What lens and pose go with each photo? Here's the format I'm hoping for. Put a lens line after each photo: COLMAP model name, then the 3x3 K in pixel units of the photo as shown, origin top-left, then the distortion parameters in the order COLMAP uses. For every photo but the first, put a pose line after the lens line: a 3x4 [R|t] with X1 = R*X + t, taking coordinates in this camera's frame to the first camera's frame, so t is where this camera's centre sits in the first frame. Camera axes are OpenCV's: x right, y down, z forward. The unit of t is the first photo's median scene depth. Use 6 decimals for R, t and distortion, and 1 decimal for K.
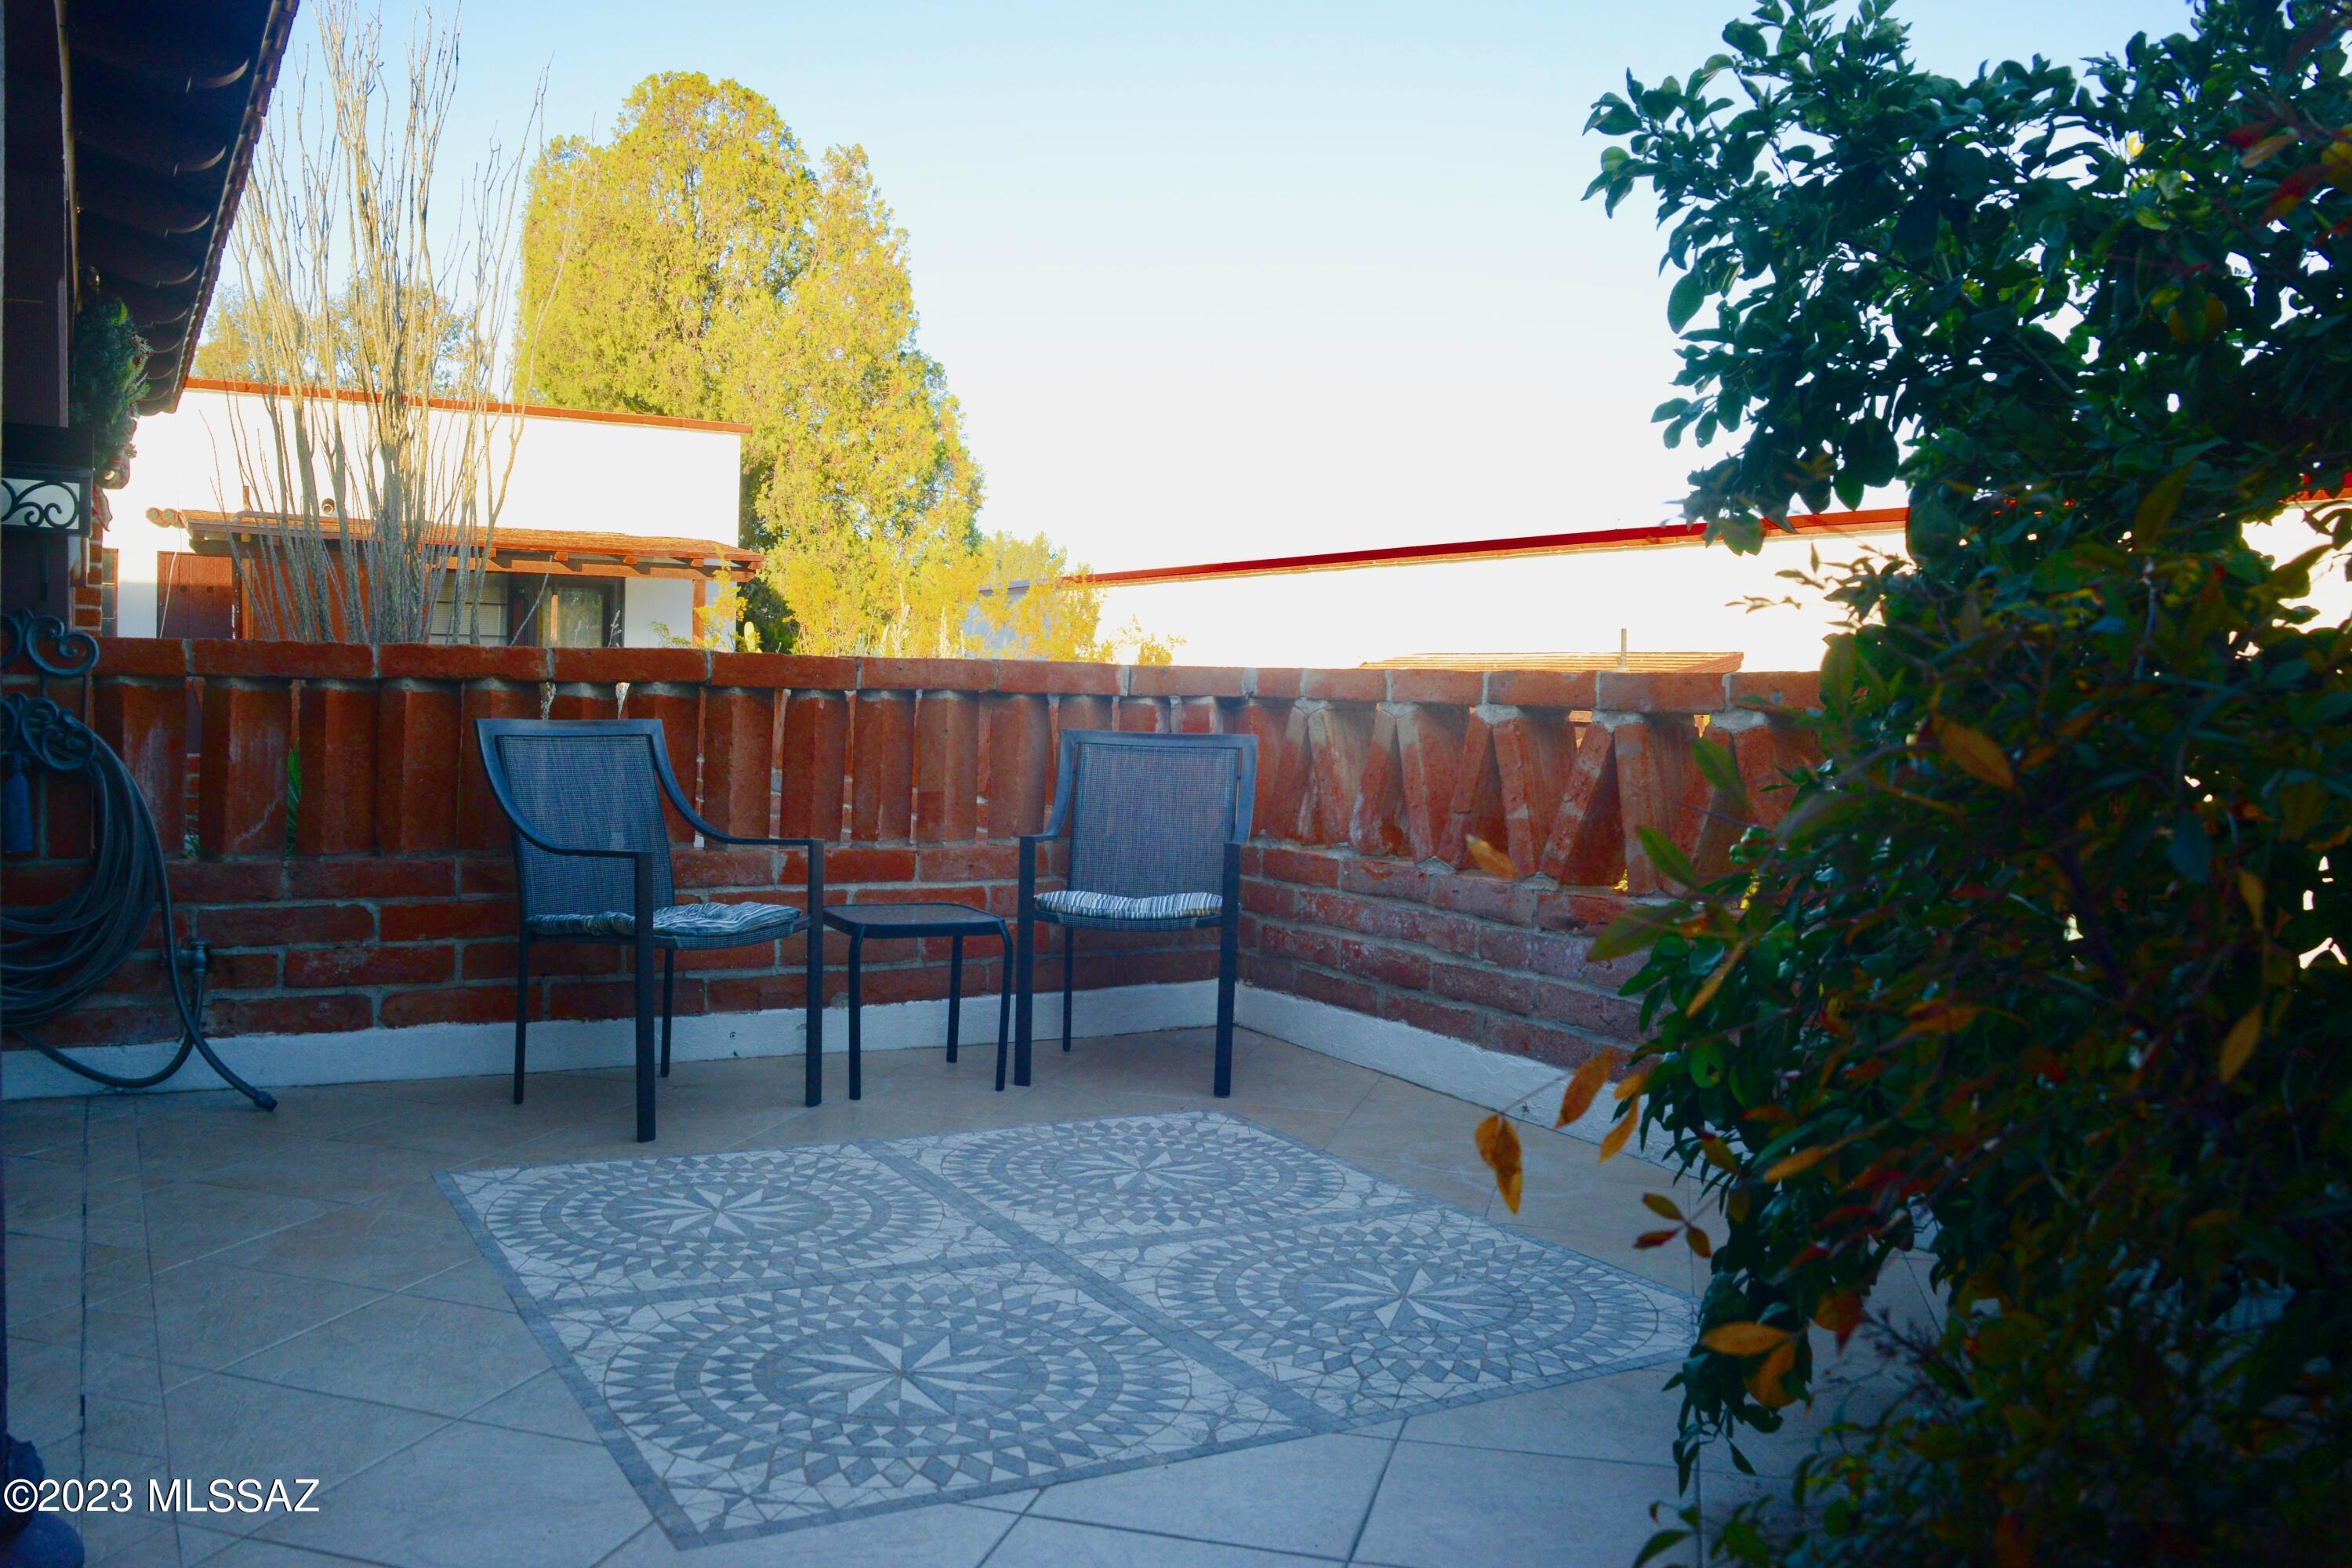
lens RADIAL K [[1912.8, 0, 1178.8], [0, 1912.8, 779.0], [0, 0, 1]] dist [-0.090855, 0.010218]
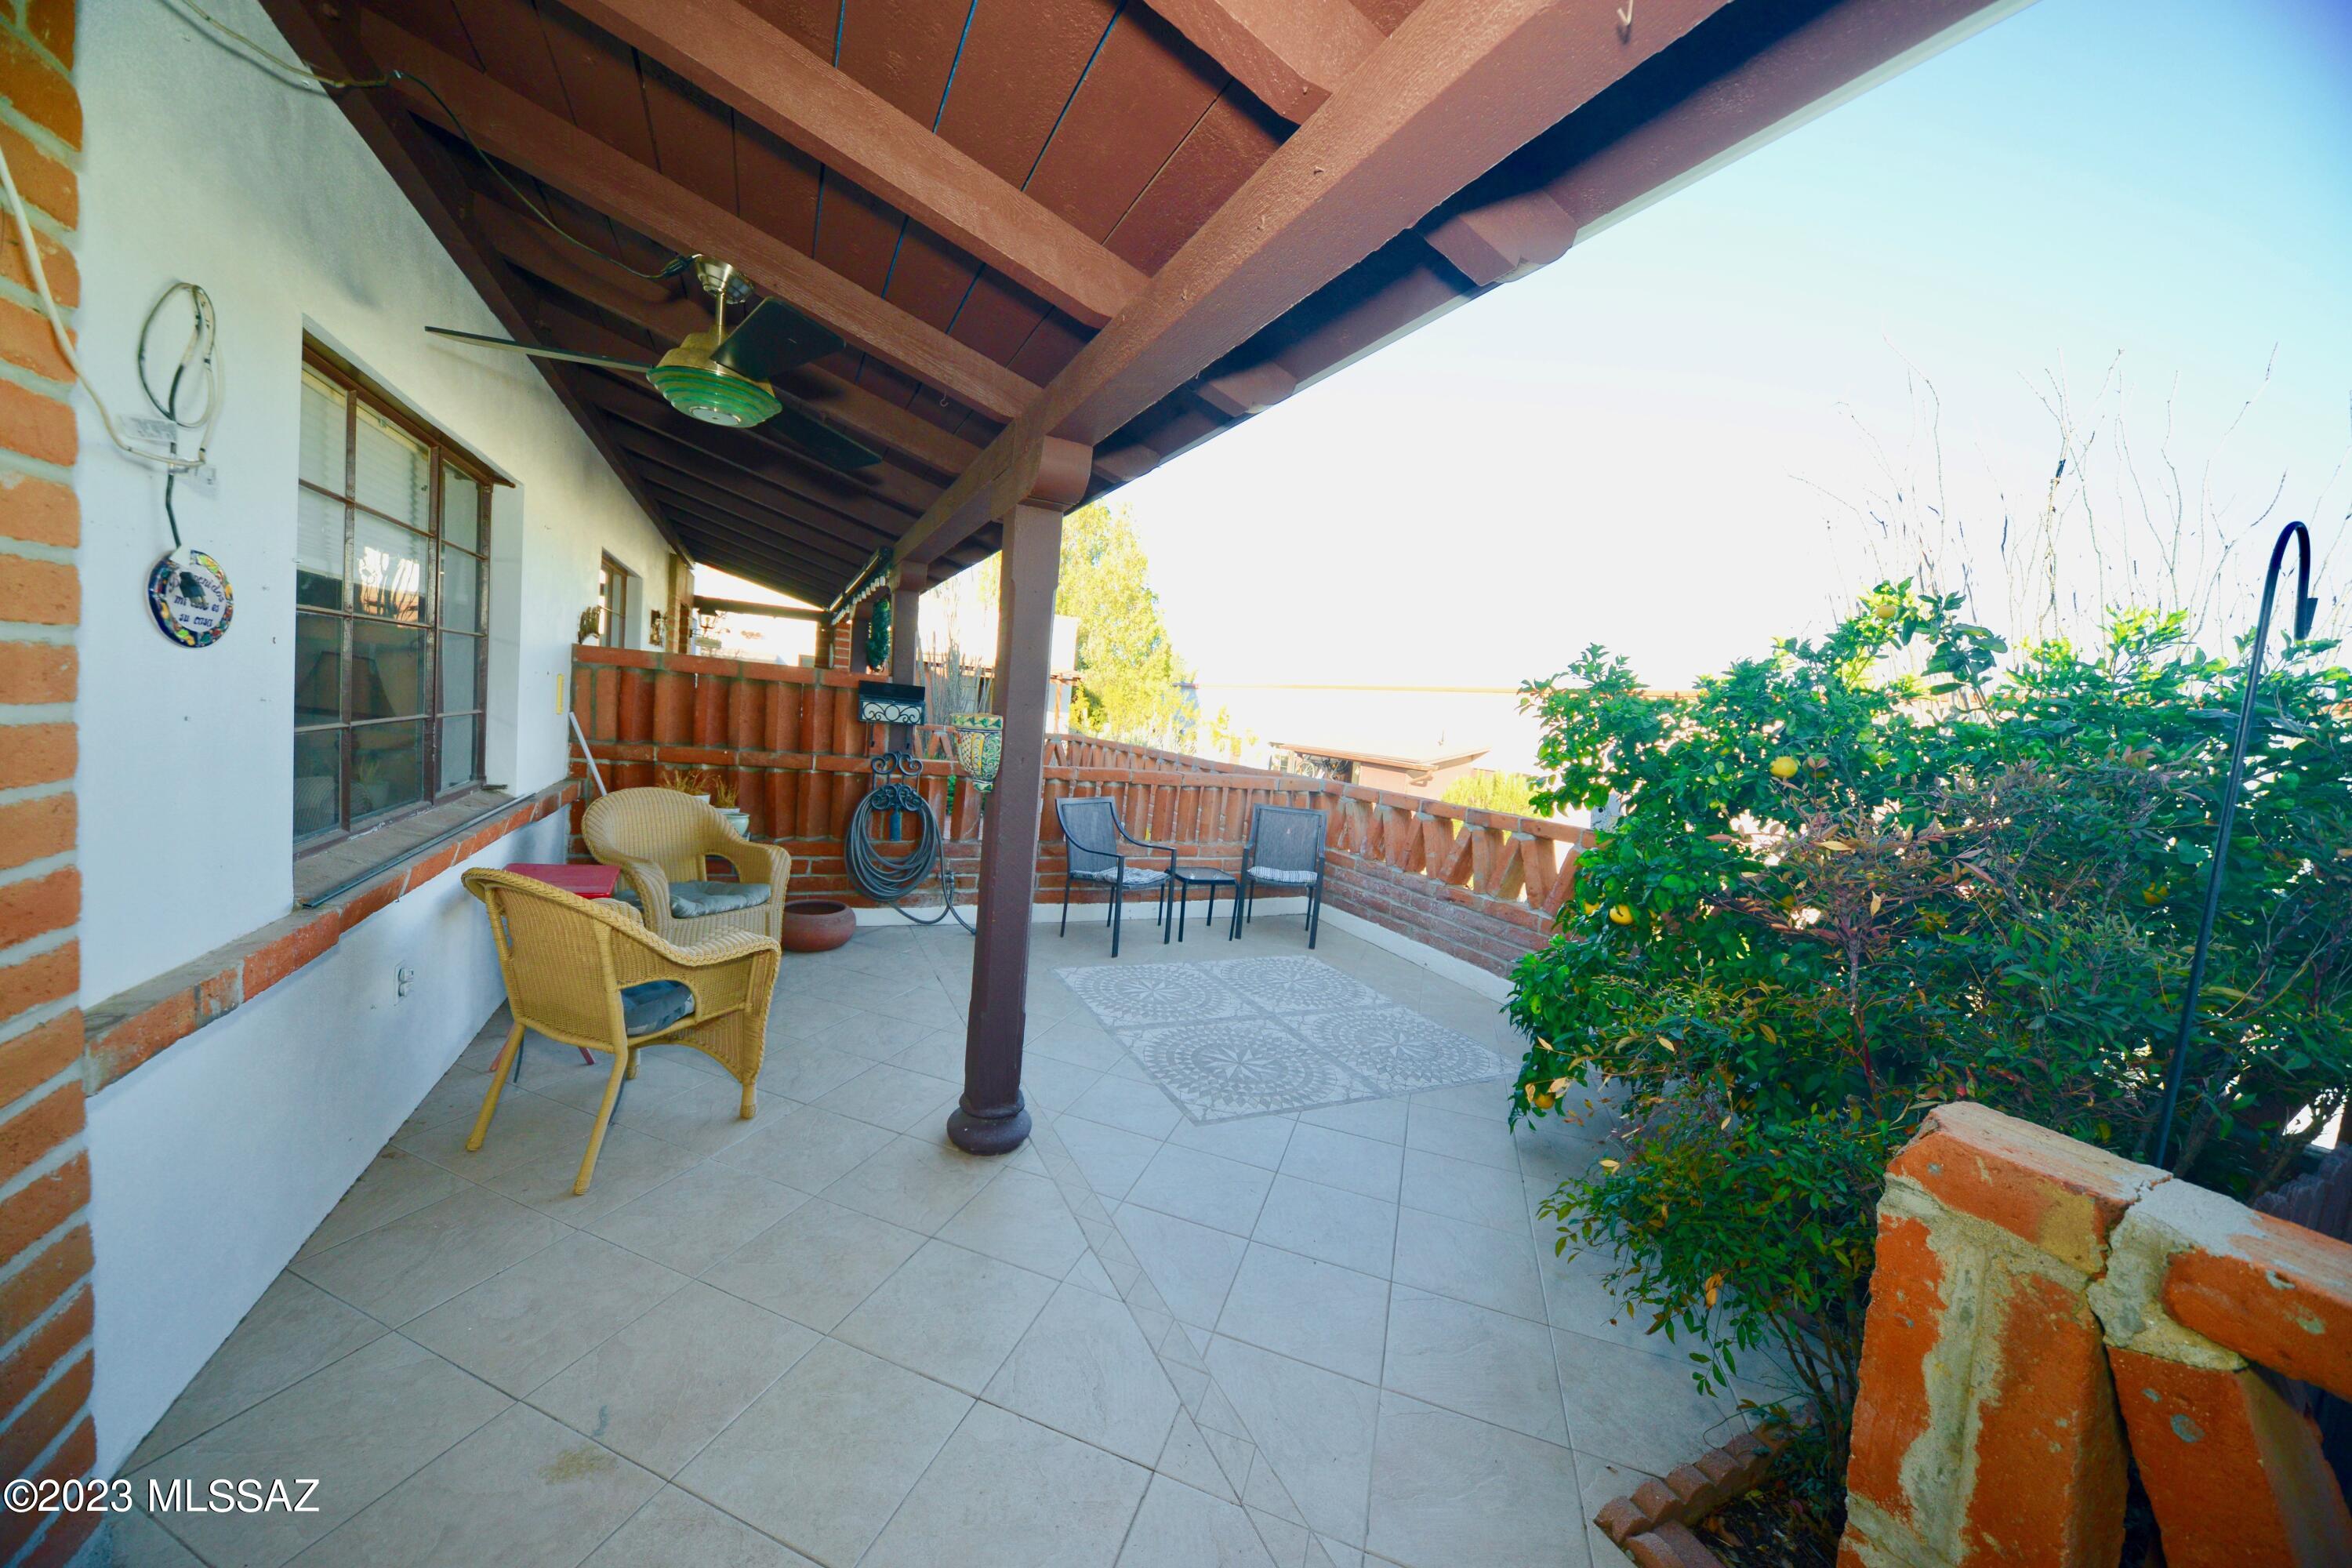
lens RADIAL K [[817.1, 0, 1169.0], [0, 817.1, 783.7], [0, 0, 1]] dist [-0.011699, 0.000471]
pose [[0.995522, 0.065299, -0.068348, -0.161833], [-0.062635, 0.997218, 0.040420, -0.144462], [0.070798, -0.035958, 0.996842, -0.238905]]
